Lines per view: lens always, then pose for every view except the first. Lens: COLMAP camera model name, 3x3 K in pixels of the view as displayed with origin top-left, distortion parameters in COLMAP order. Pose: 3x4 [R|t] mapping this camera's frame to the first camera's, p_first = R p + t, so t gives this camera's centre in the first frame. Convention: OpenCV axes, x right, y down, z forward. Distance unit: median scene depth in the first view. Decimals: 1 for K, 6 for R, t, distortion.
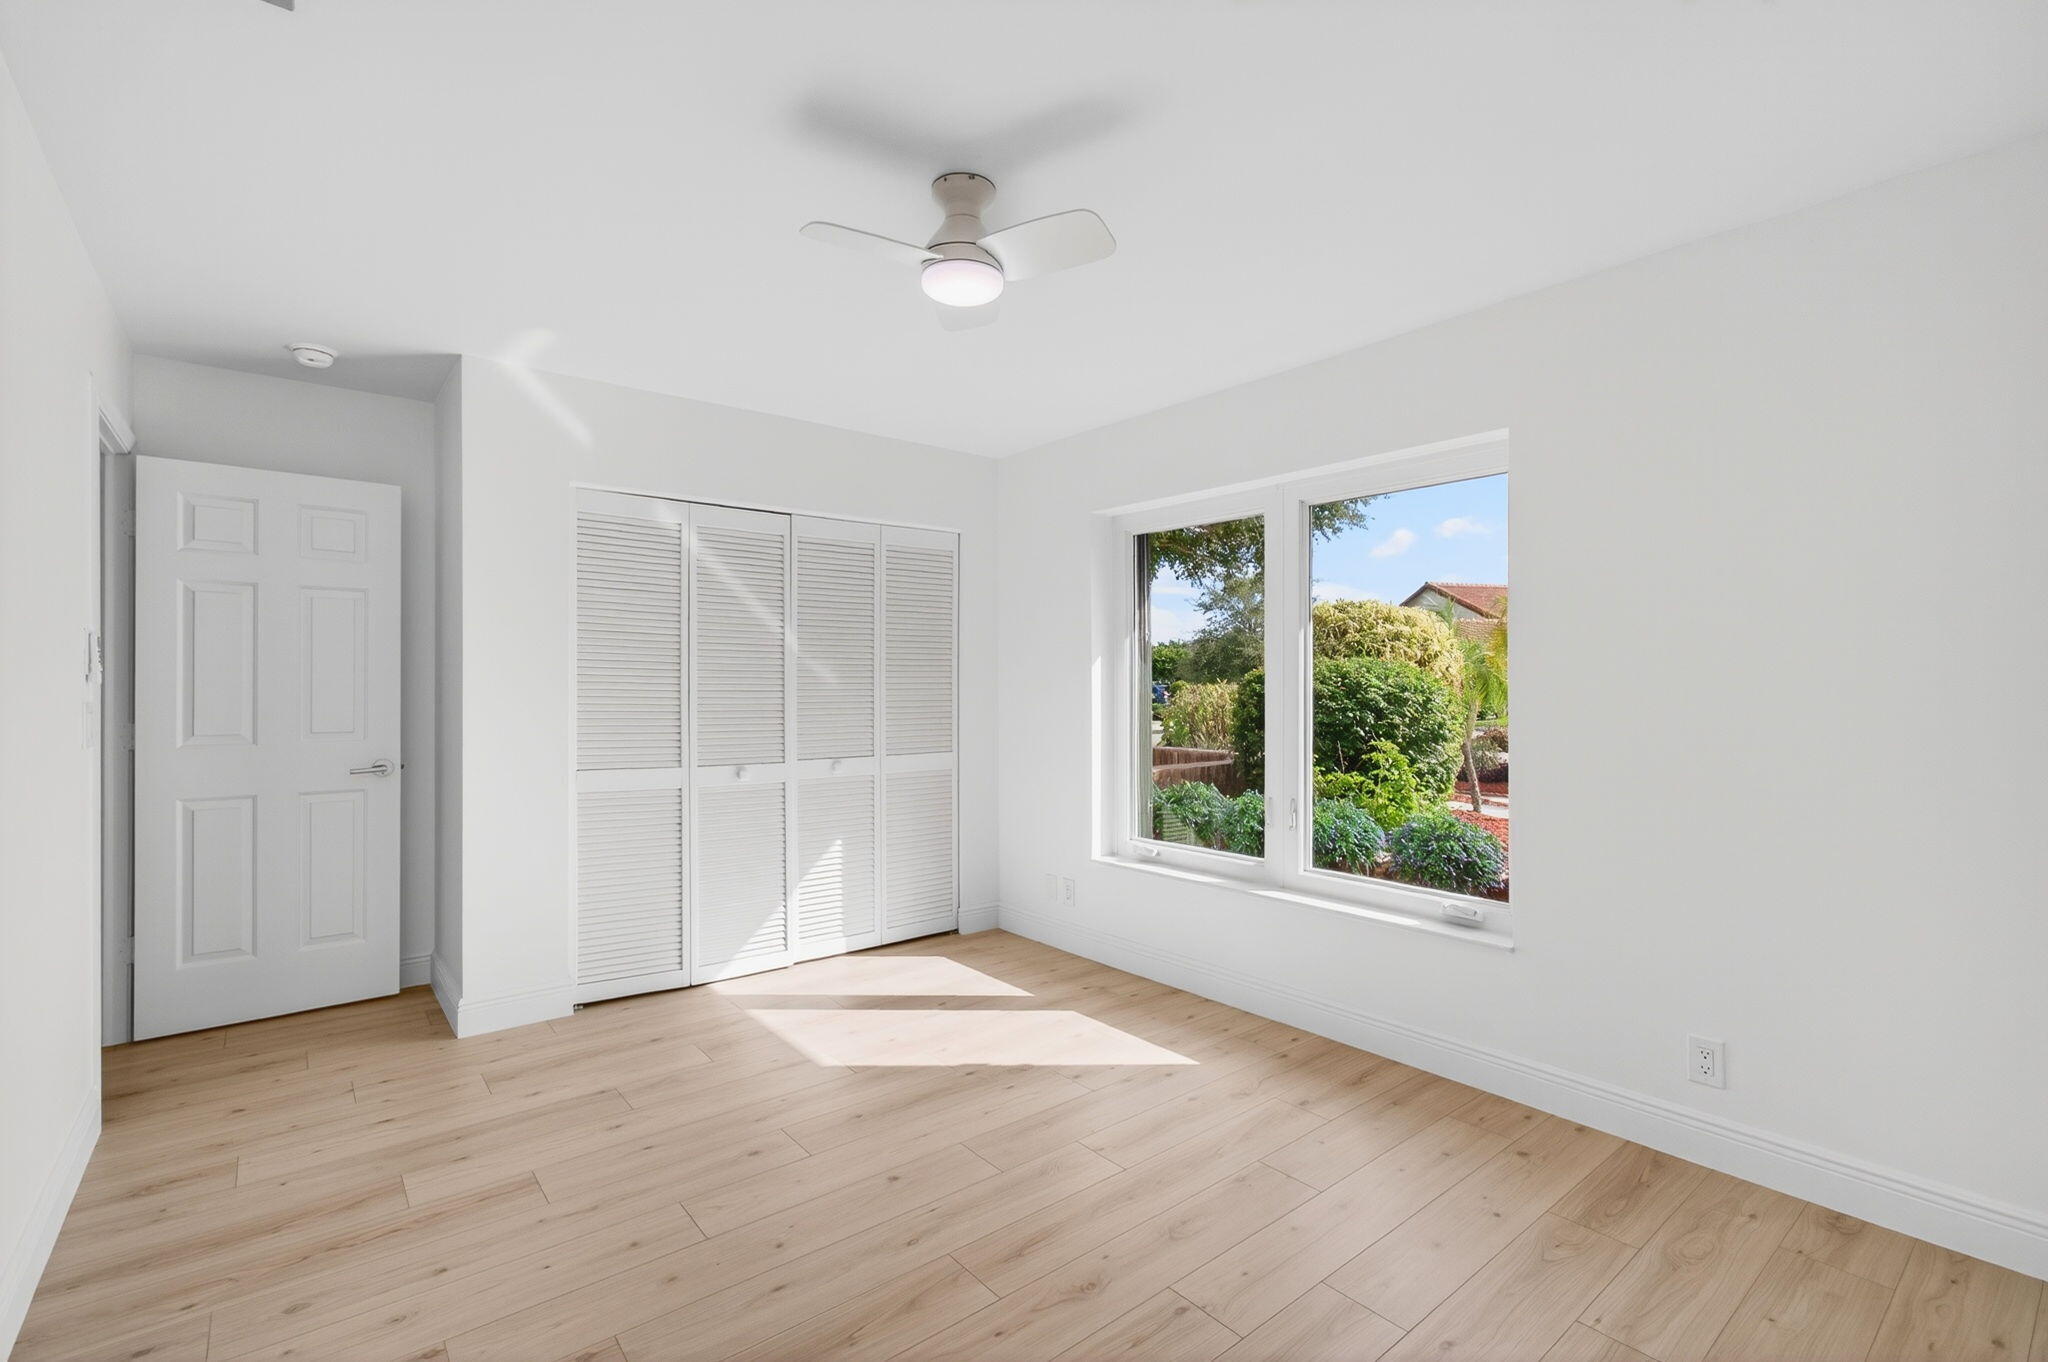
lens RADIAL K [[911.6, 0, 1006.7], [0, 911.6, 685.7], [0, 0, 1]] dist [-0.014645, 0.002924]
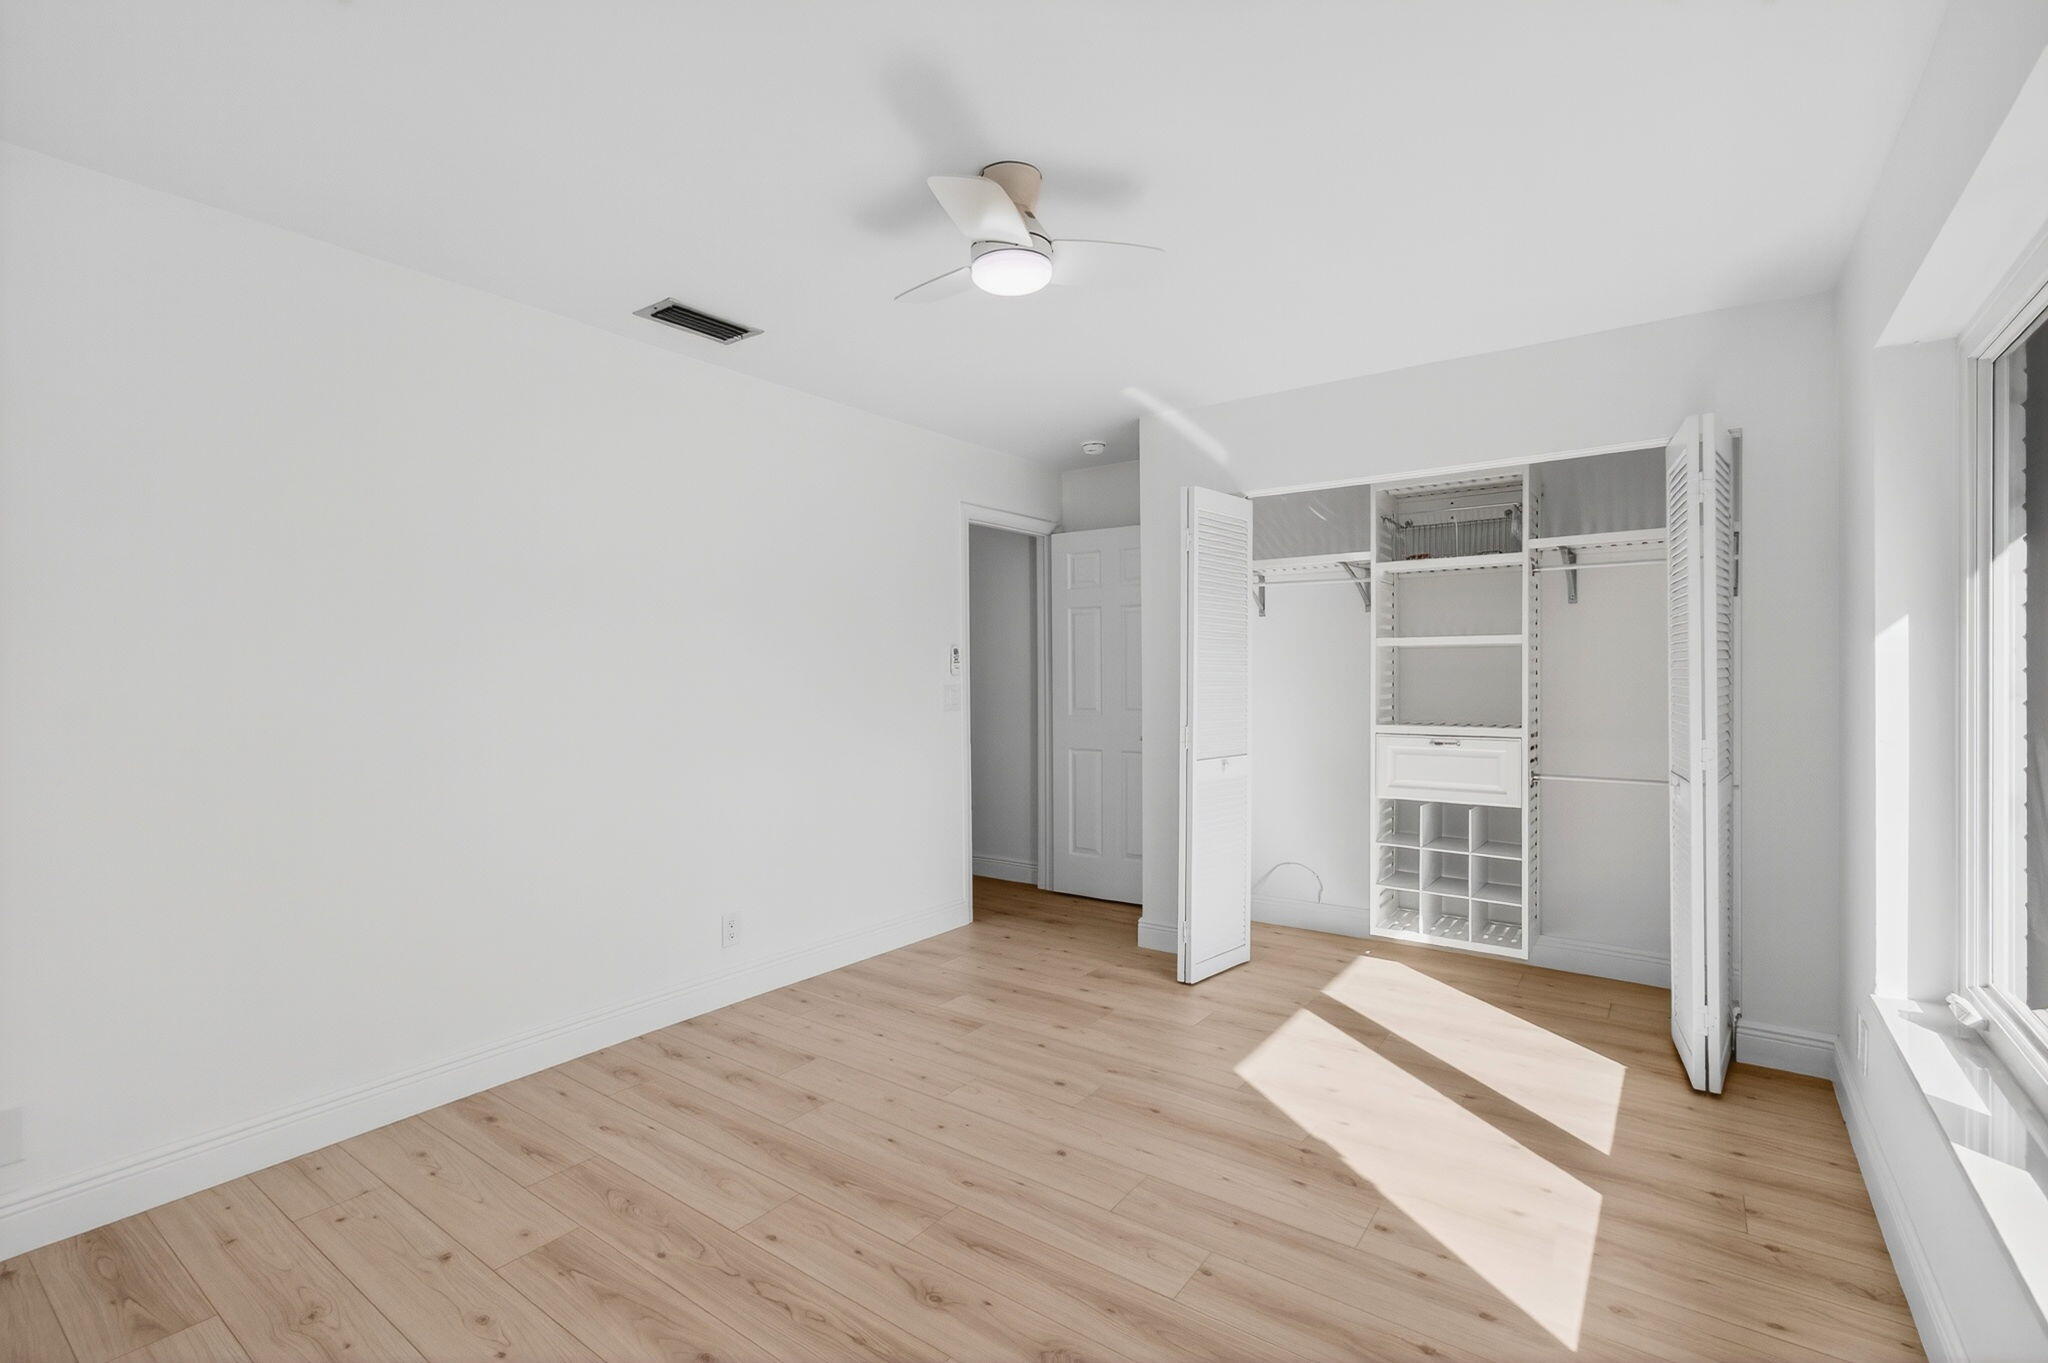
lens RADIAL K [[911.6, 0, 1011.5], [0, 911.6, 683.8], [0, 0, 1]] dist [-0.014645, 0.002924]
pose [[0.246368, 0.002572, -0.969173, 0.658962], [0.007550, 0.999961, 0.004573, 0.004448], [0.969147, -0.008444, 0.246339, 0.535144]]
